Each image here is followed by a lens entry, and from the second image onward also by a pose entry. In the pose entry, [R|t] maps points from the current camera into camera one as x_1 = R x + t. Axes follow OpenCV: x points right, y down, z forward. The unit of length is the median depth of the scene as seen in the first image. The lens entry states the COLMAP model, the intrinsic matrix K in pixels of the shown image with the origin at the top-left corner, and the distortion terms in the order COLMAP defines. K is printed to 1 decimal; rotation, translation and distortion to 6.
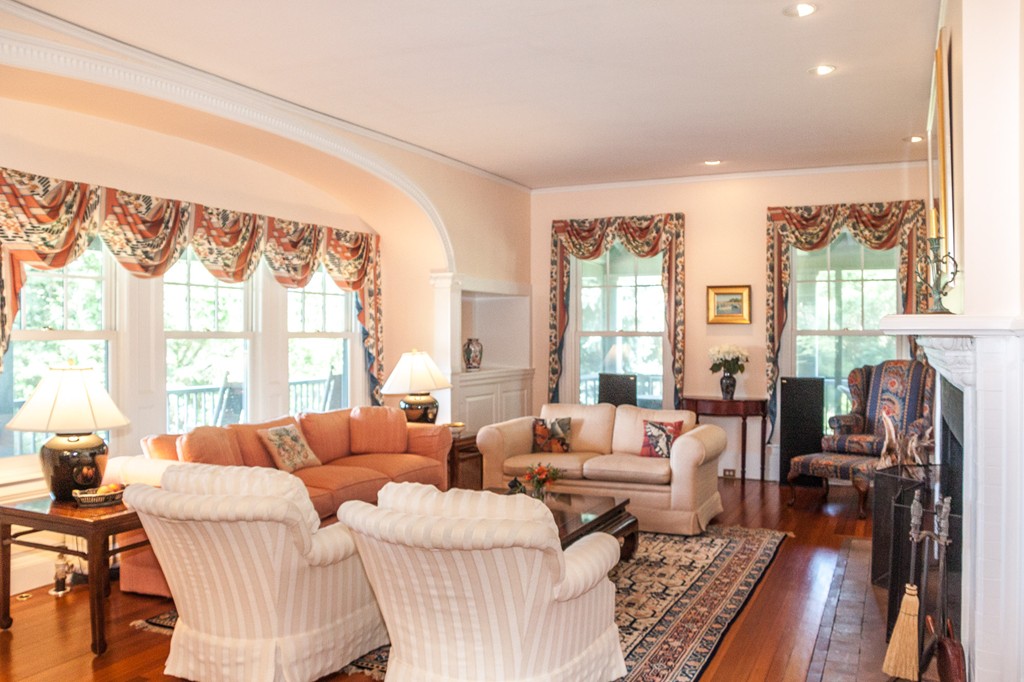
lens RADIAL K [[849.5, 0, 512.3], [0, 849.5, 341.3], [0, 0, 1]] dist [-0.112313, -0.004211]
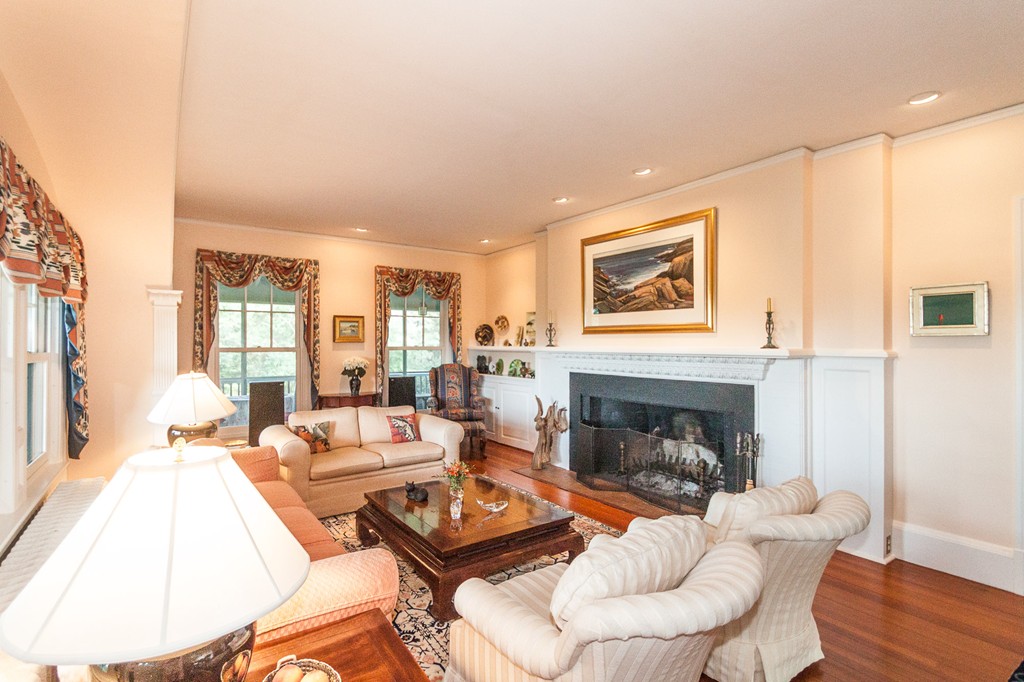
lens RADIAL K [[500.3, 0, 507.7], [0, 500.3, 340.2], [0, 0, 1]] dist [0.025666, 0.000522]
pose [[0.499956, 0.006473, 0.866026, -0.347319], [0.001329, 0.999965, -0.008241, -0.016746], [-0.866050, 0.005271, 0.499930, 0.333245]]
